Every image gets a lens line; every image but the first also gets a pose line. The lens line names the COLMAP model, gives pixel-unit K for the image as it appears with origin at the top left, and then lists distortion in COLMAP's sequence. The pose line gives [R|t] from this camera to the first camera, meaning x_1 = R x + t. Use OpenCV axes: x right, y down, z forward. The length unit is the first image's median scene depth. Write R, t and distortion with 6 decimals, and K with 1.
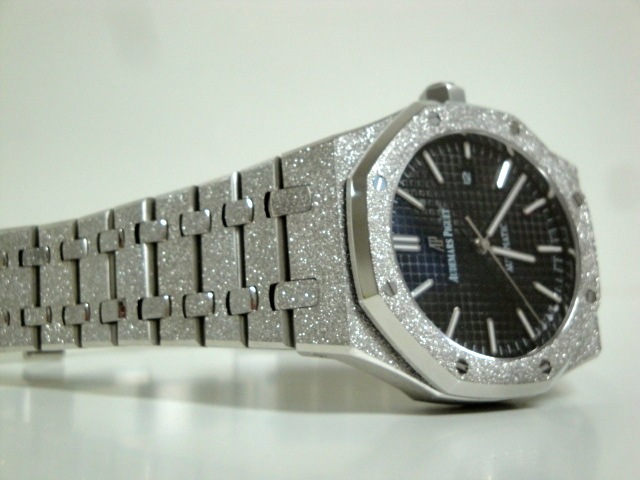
lens RADIAL K [[1141.0, 0, 320.0], [0, 1141.0, 240.0], [0, 0, 1]] dist [0.124930, 0.118056]
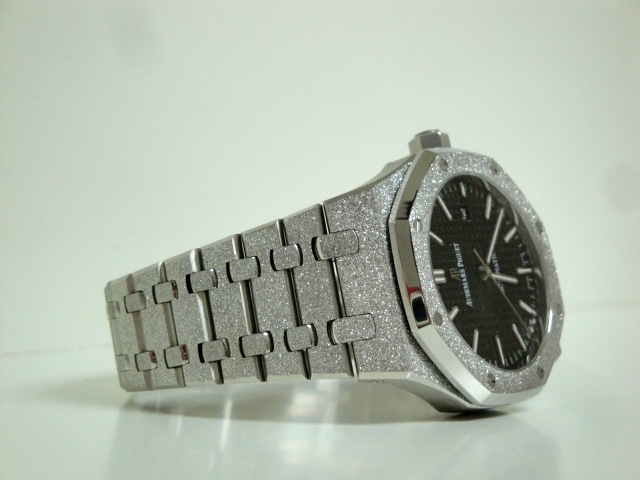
lens RADIAL K [[1141.0, 0, 320.0], [0, 1141.0, 240.0], [0, 0, 1]] dist [0.124930, 0.118056]
pose [[0.949375, -0.051170, 0.309949, -0.375996], [0.045932, 0.998652, 0.024179, -0.064349], [-0.310768, -0.008719, 0.950446, -0.045221]]
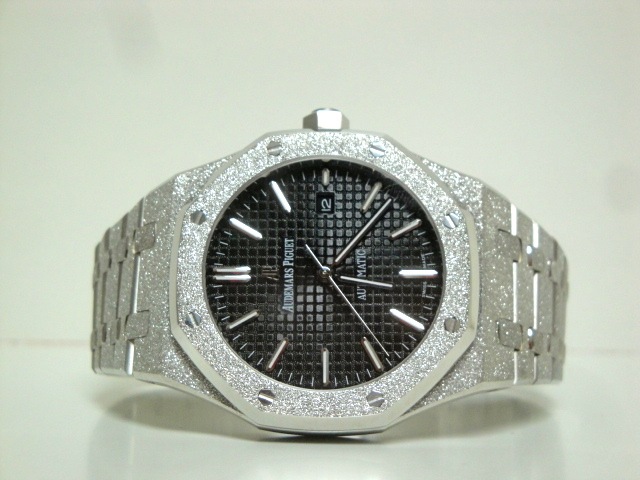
lens RADIAL K [[1141.0, 0, 320.0], [0, 1141.0, 240.0], [0, 0, 1]] dist [0.124930, 0.118056]
pose [[0.857742, -0.032713, -0.513038, 0.645898], [0.029454, 0.999461, -0.014484, -0.010266], [0.513236, -0.002688, 0.858243, 0.163834]]
